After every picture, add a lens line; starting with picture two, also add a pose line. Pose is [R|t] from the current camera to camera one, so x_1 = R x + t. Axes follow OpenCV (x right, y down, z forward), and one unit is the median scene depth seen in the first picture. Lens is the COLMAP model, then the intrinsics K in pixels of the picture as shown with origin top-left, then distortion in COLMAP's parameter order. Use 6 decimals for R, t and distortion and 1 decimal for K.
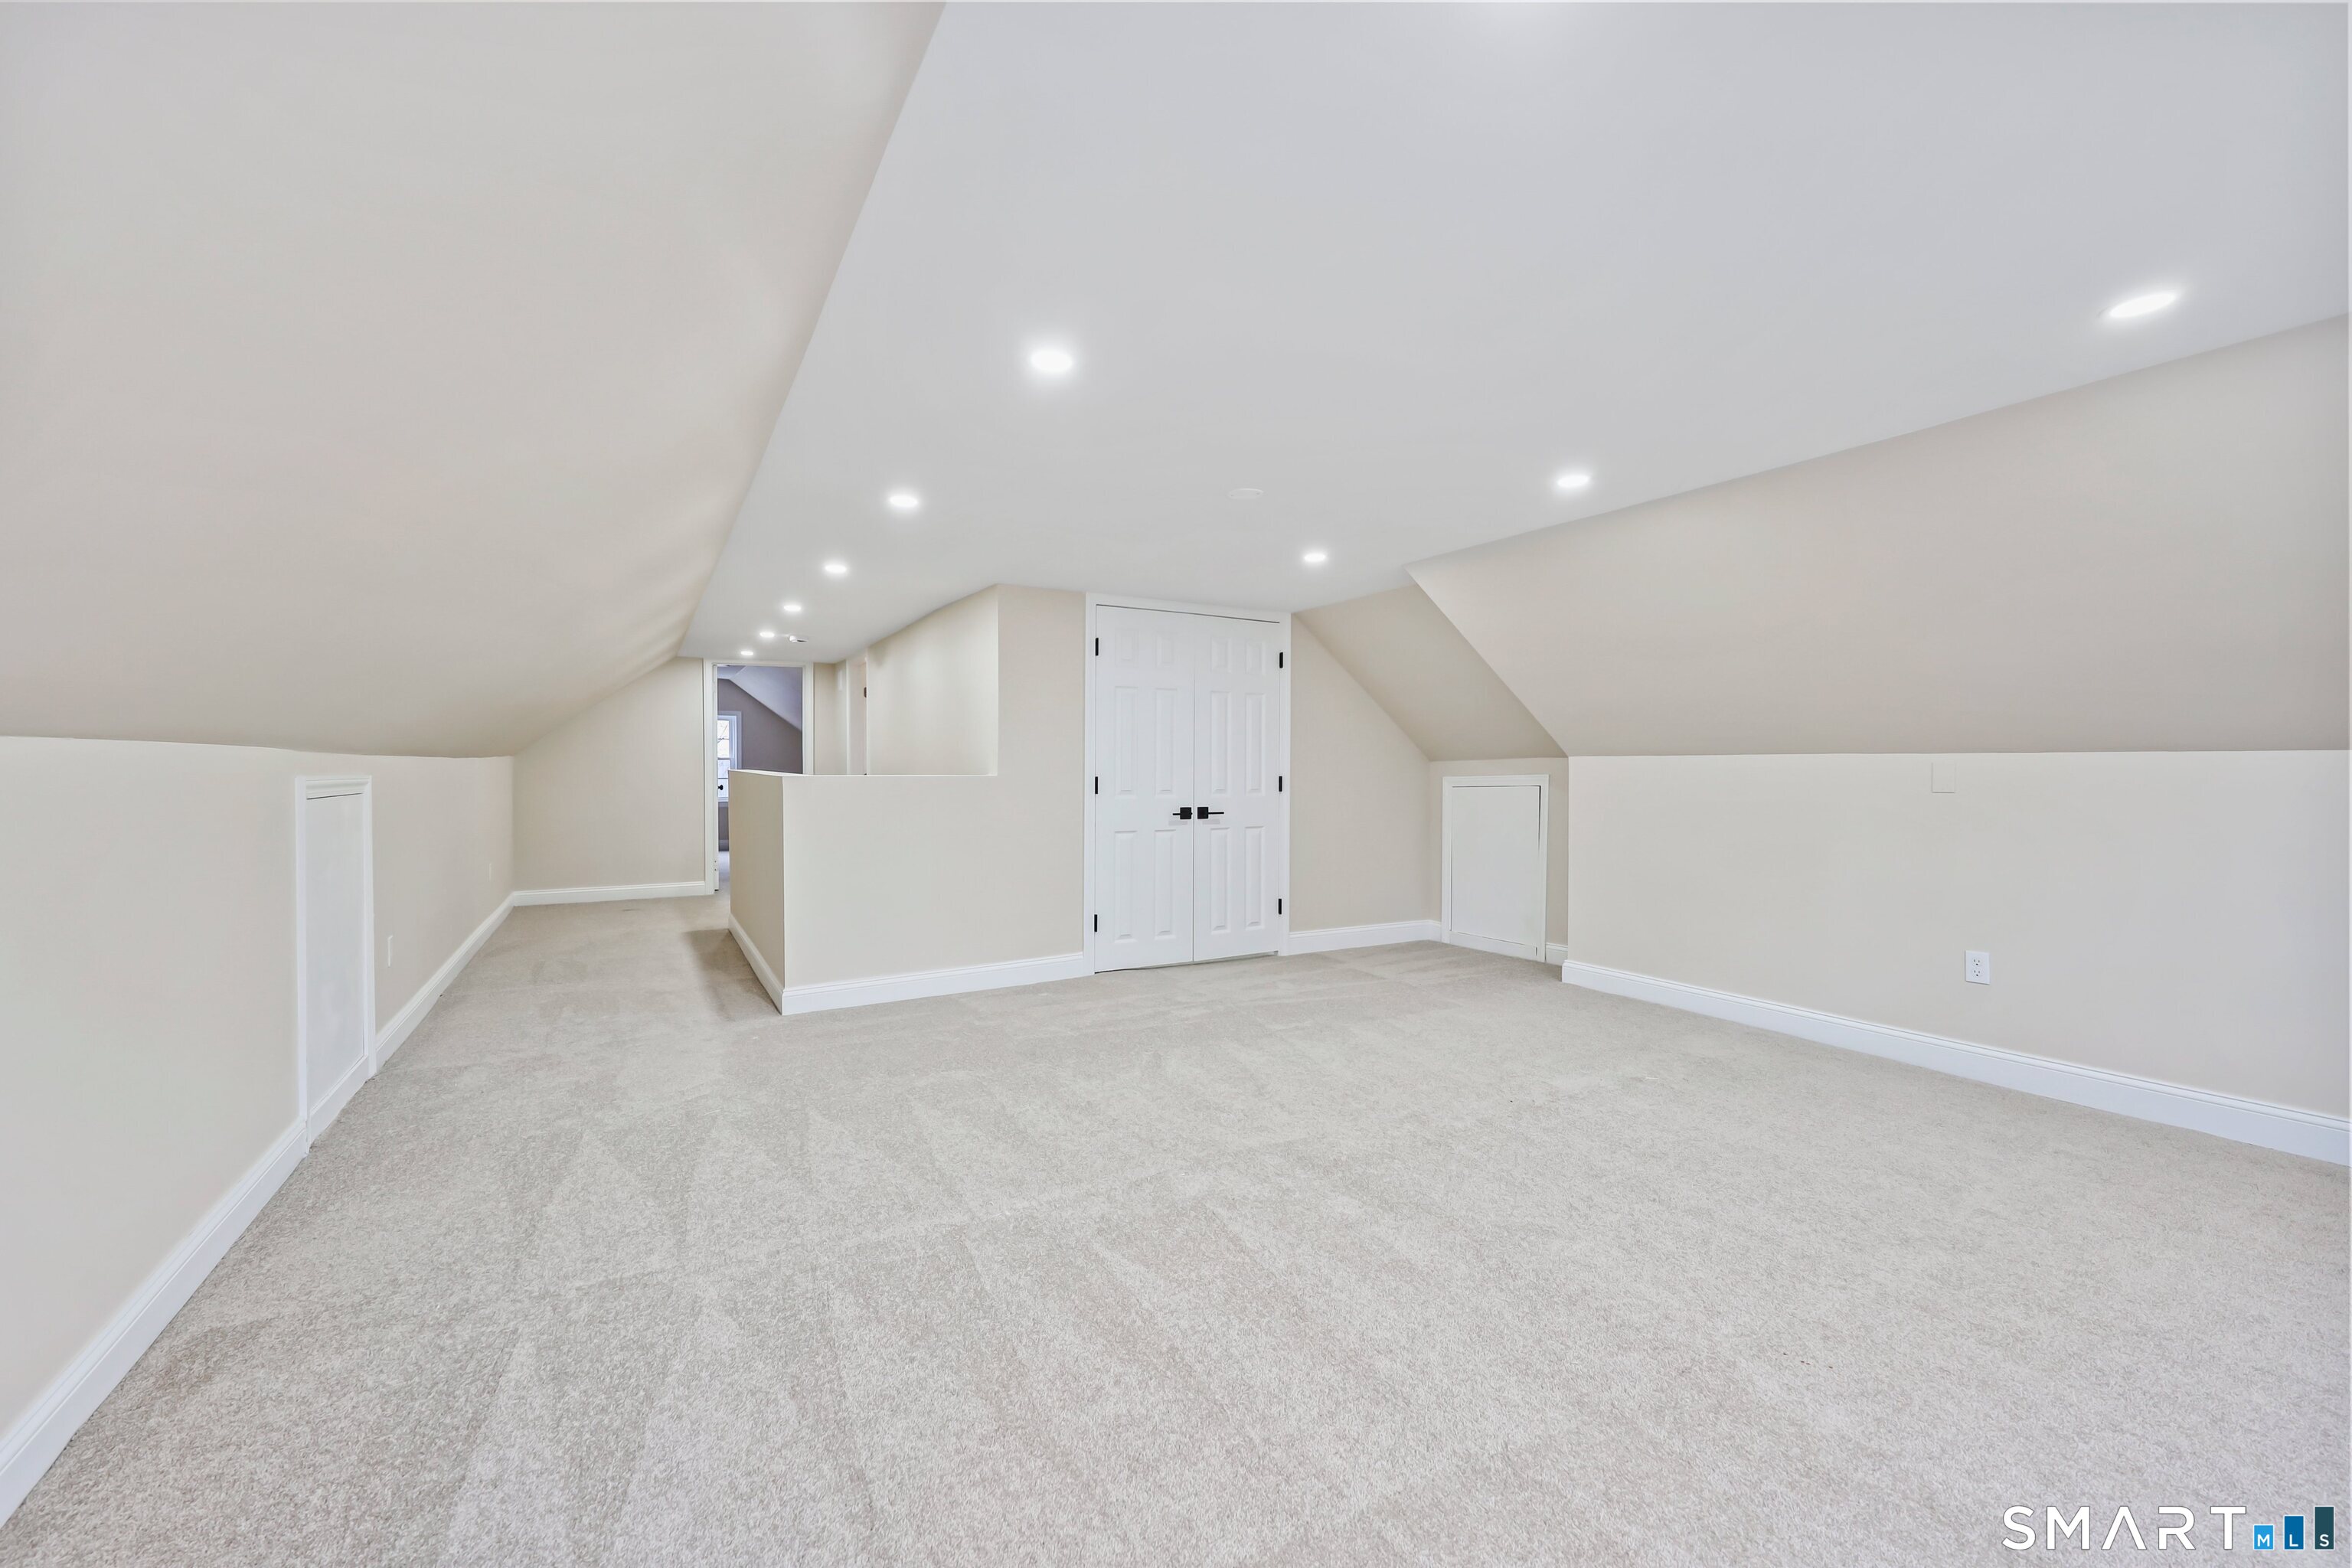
lens RADIAL K [[944.7, 0, 1149.1], [0, 944.7, 761.3], [0, 0, 1]] dist [0.002652, -0.000026]
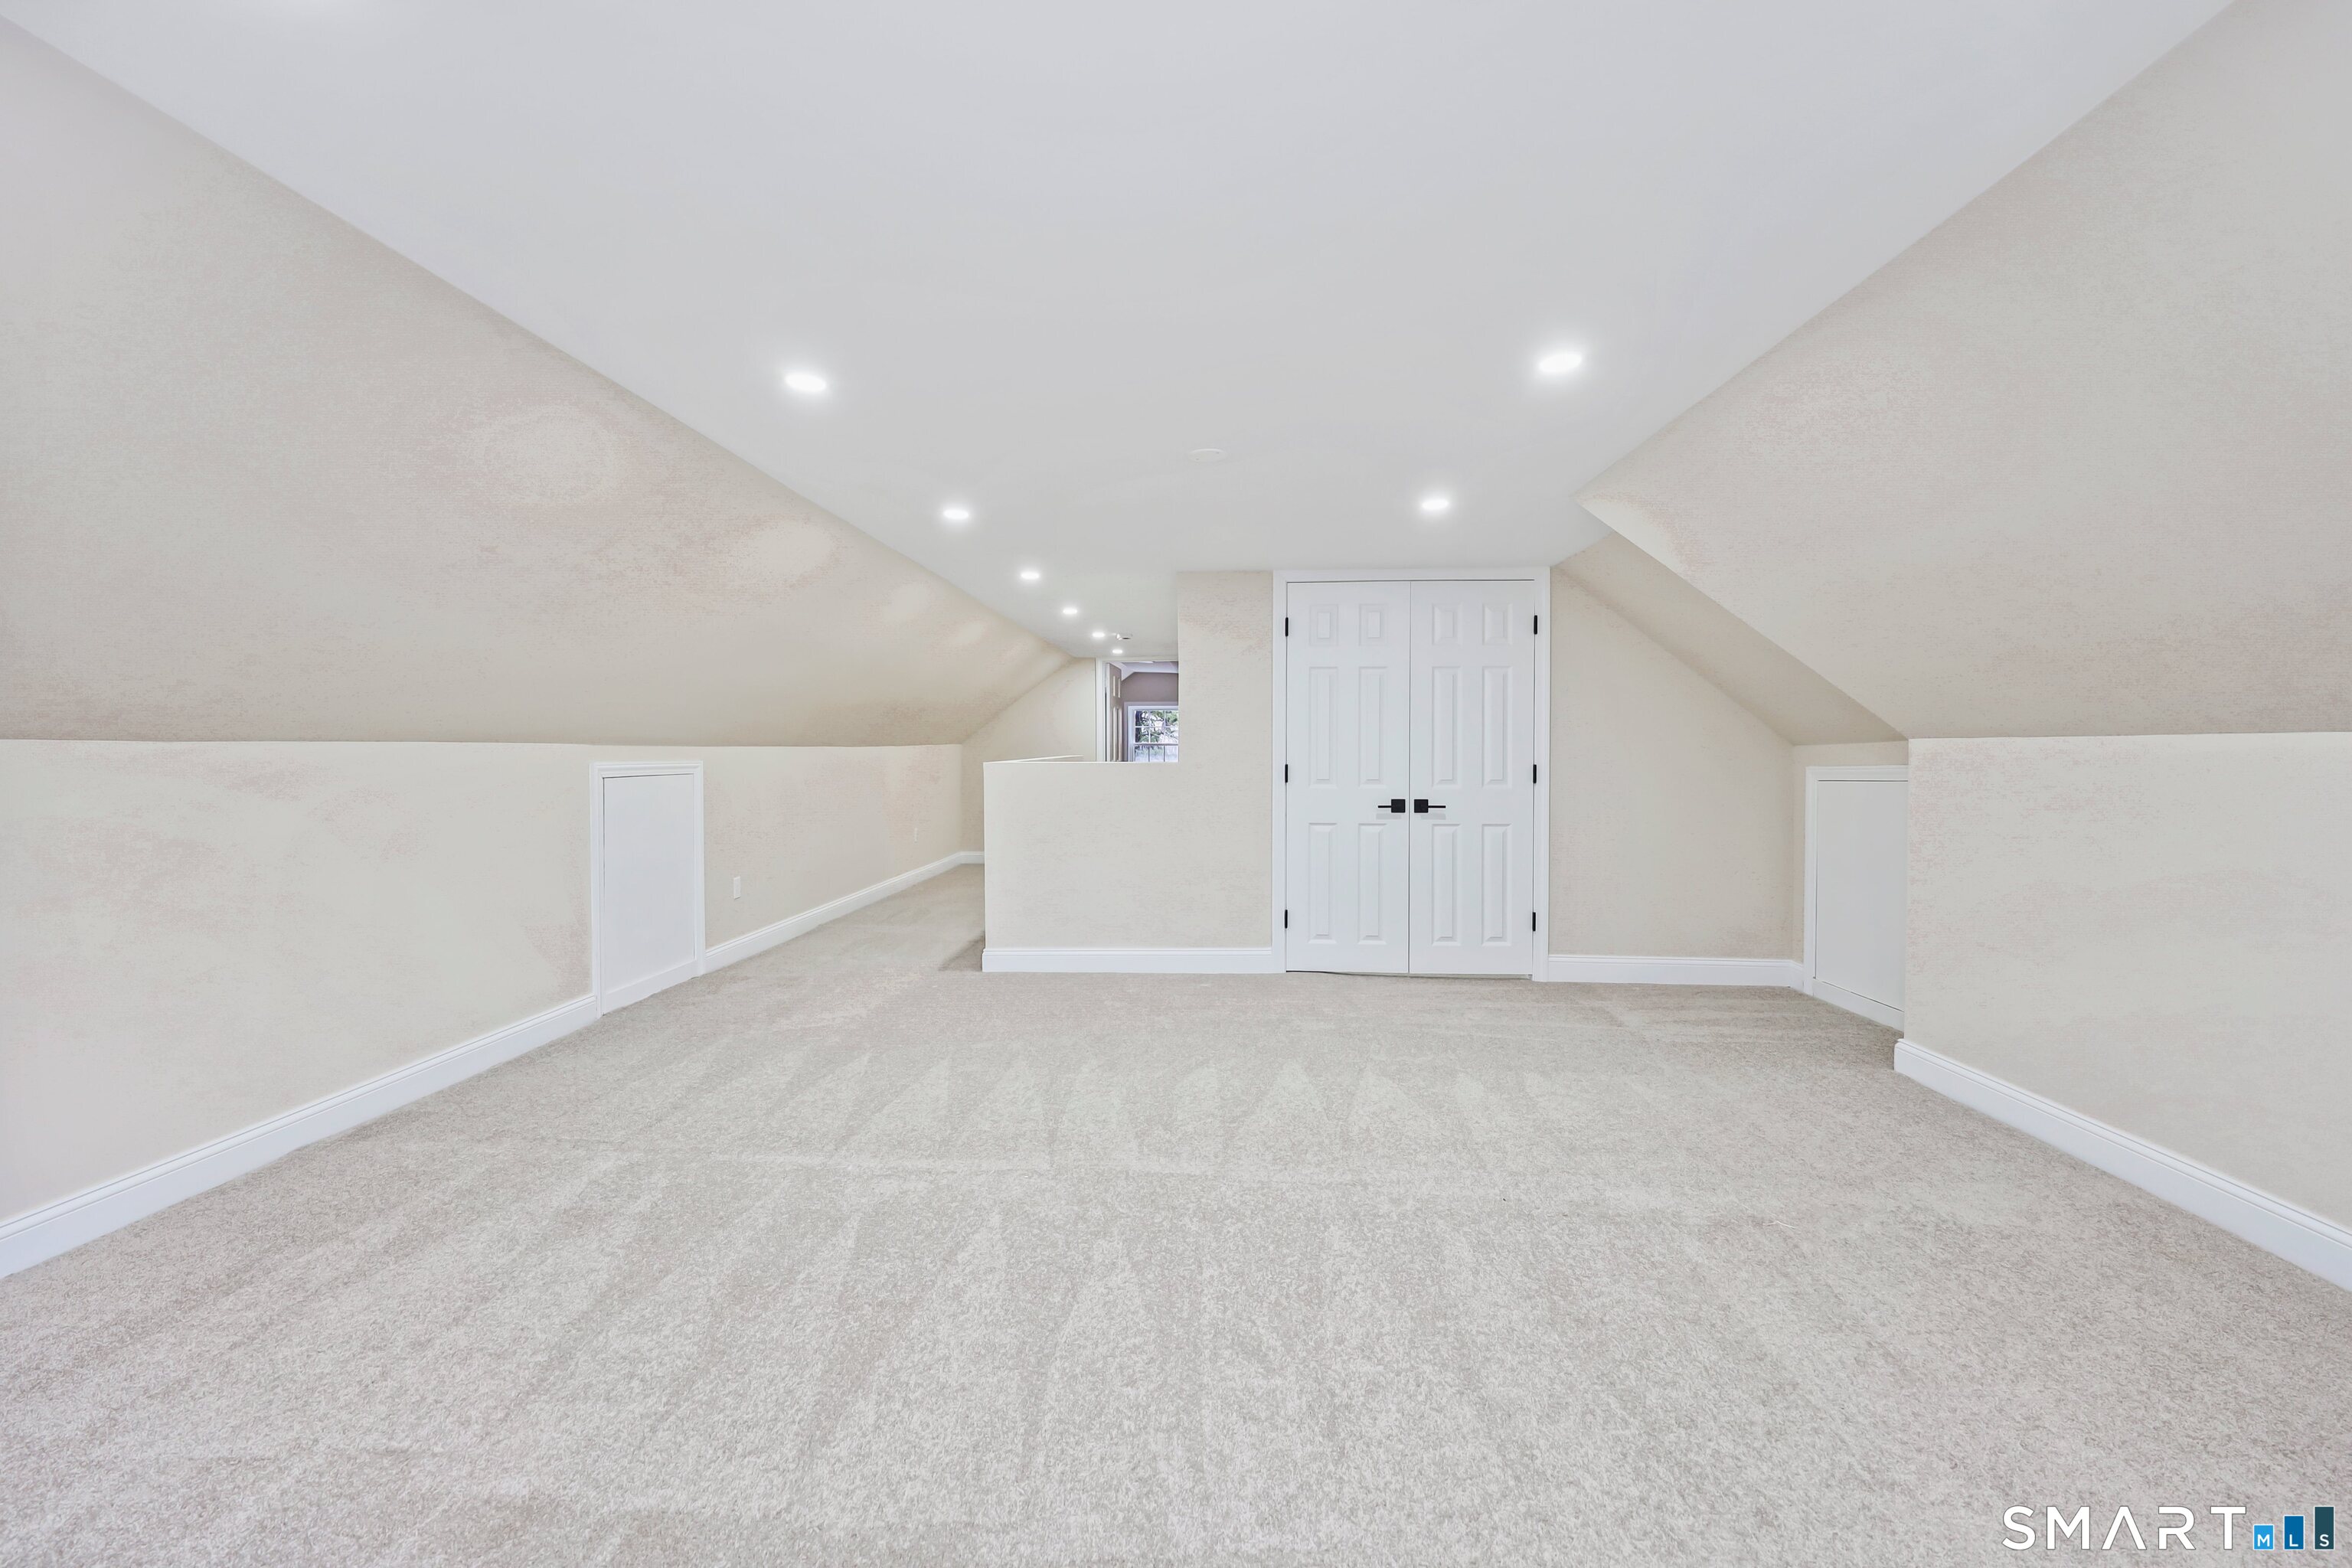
lens RADIAL K [[944.7, 0, 1149.1], [0, 944.7, 761.3], [0, 0, 1]] dist [0.002652, -0.000026]
pose [[0.835292, 0.003452, -0.549795, 0.362100], [0.005813, 0.999869, 0.015110, -0.002105], [0.549775, -0.015817, 0.835163, 0.141962]]
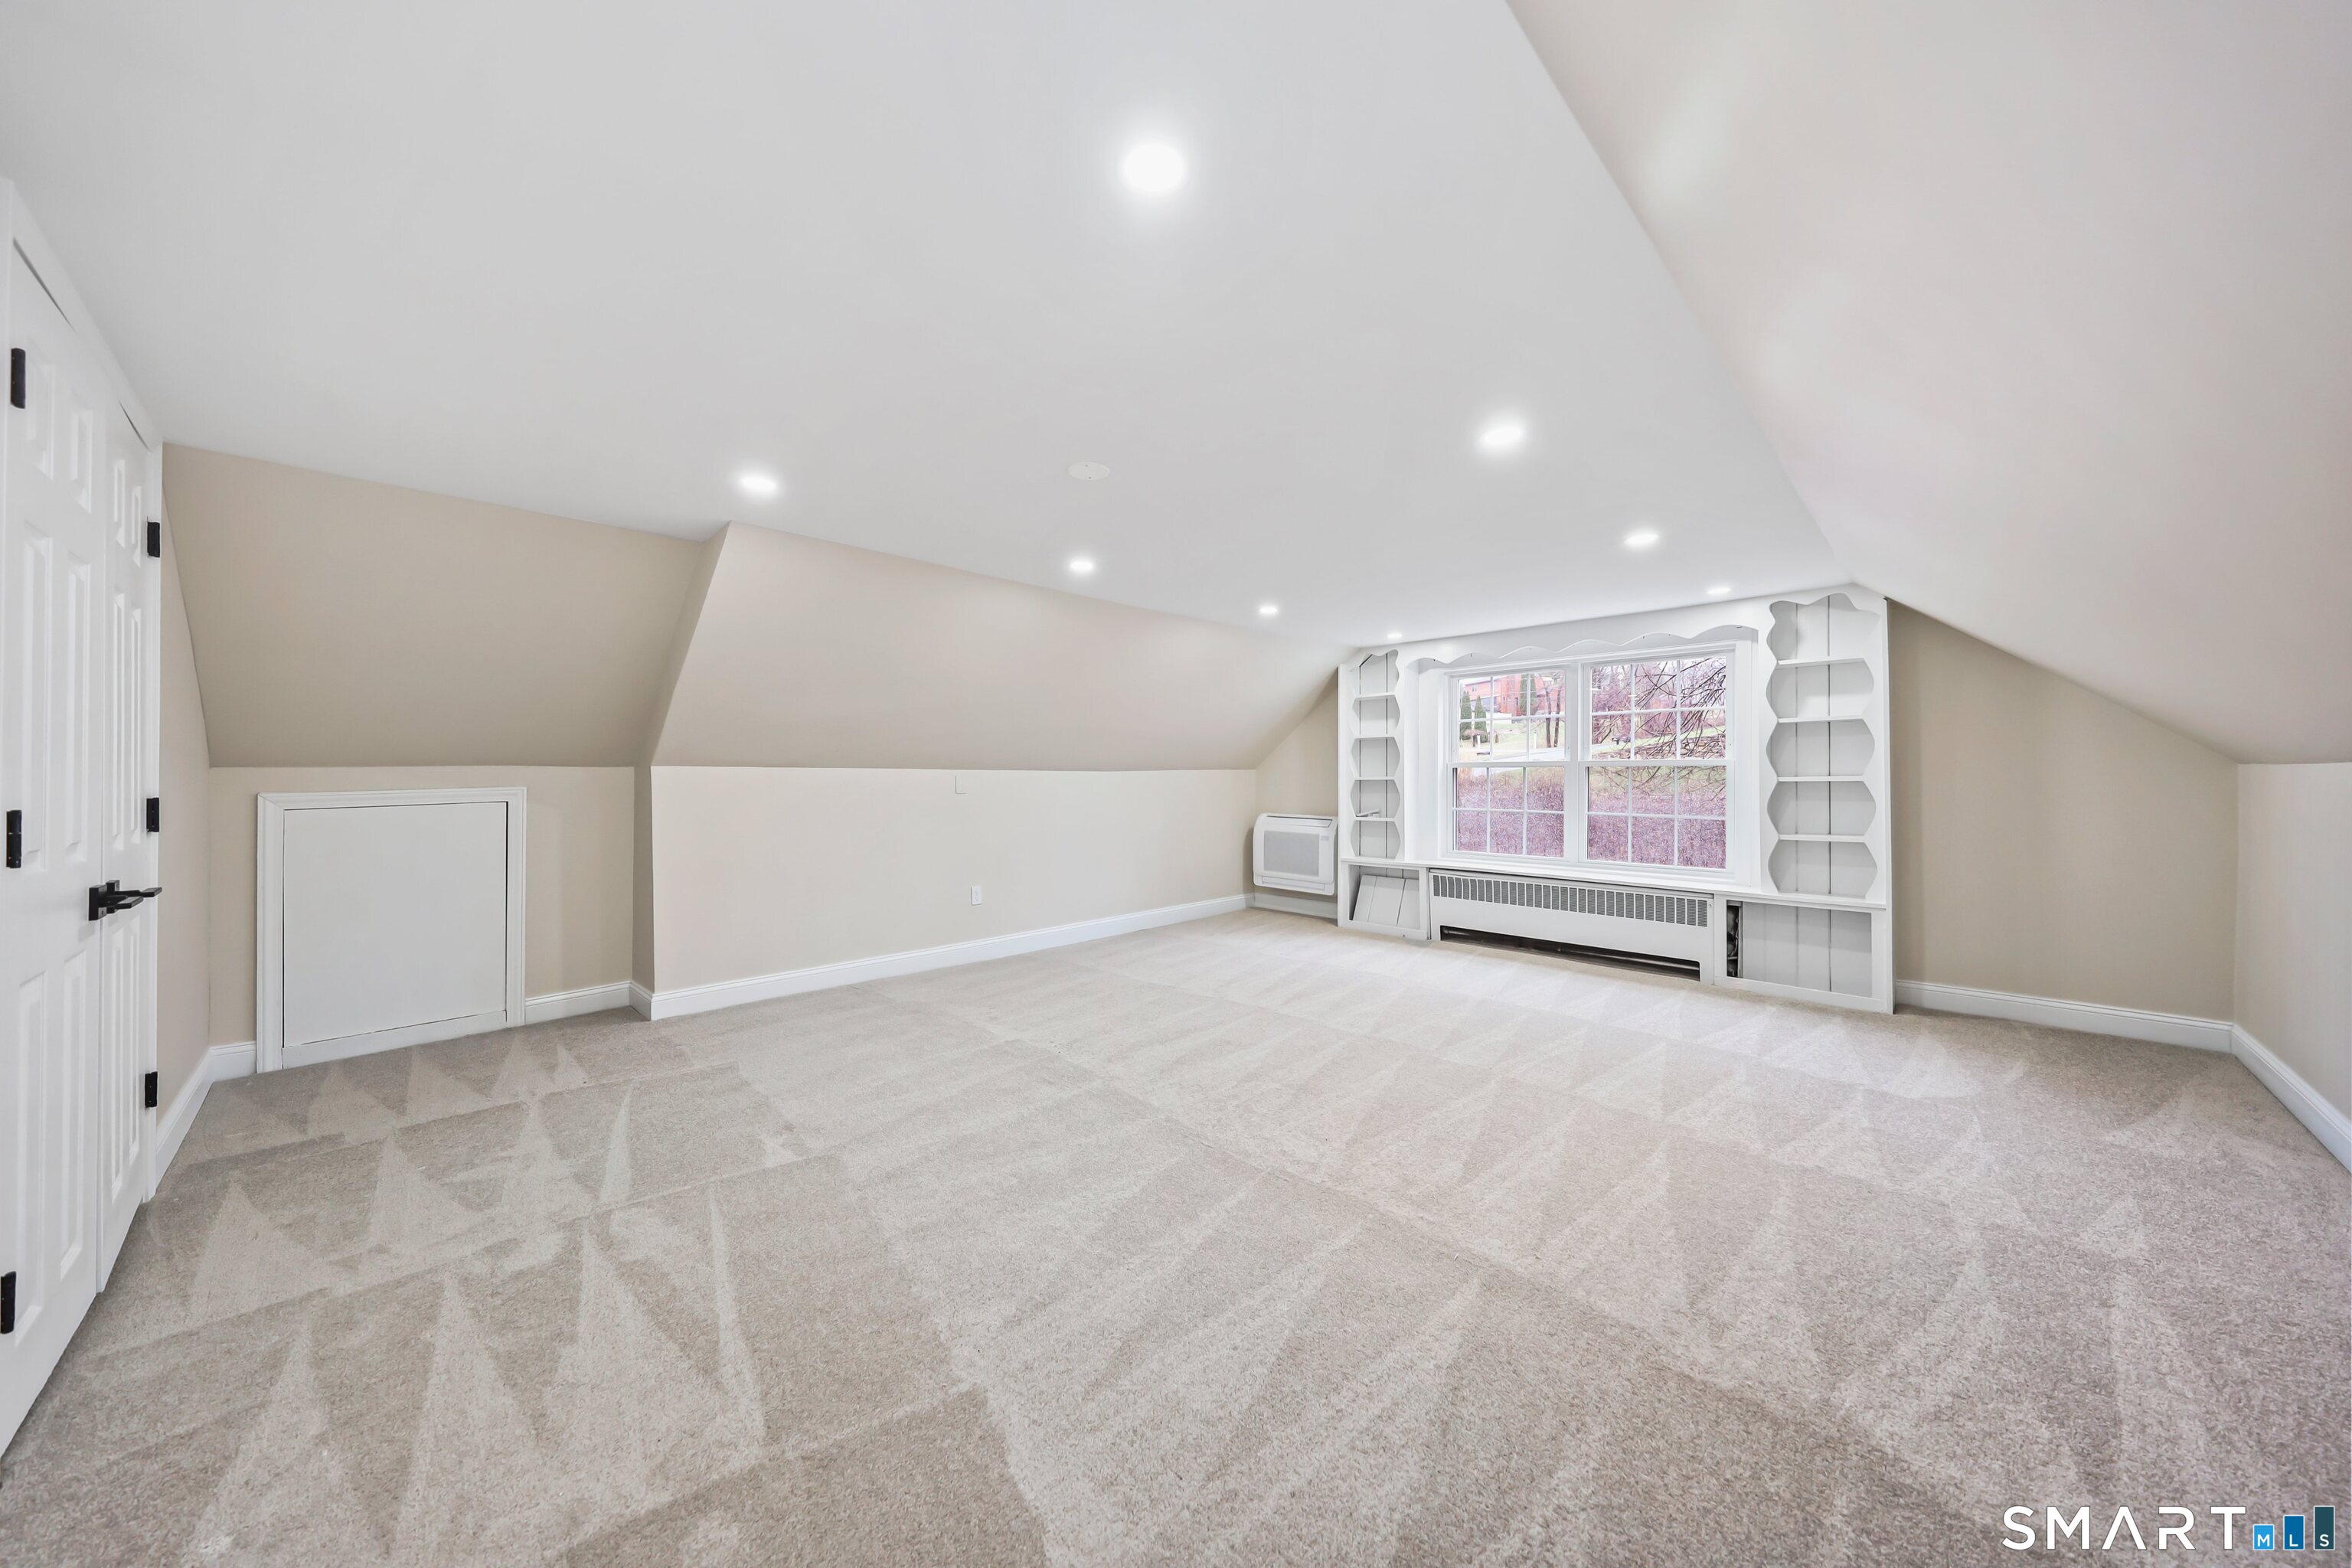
lens RADIAL K [[795.1, 0, 1175.6], [0, 795.1, 764.9], [0, 0, 1]] dist [0.001458, 0.000139]
pose [[-0.275108, 0.012192, 0.961336, -0.415532], [-0.007110, 0.999866, -0.014716, 0.001960], [-0.961387, -0.010884, -0.274984, 0.735507]]
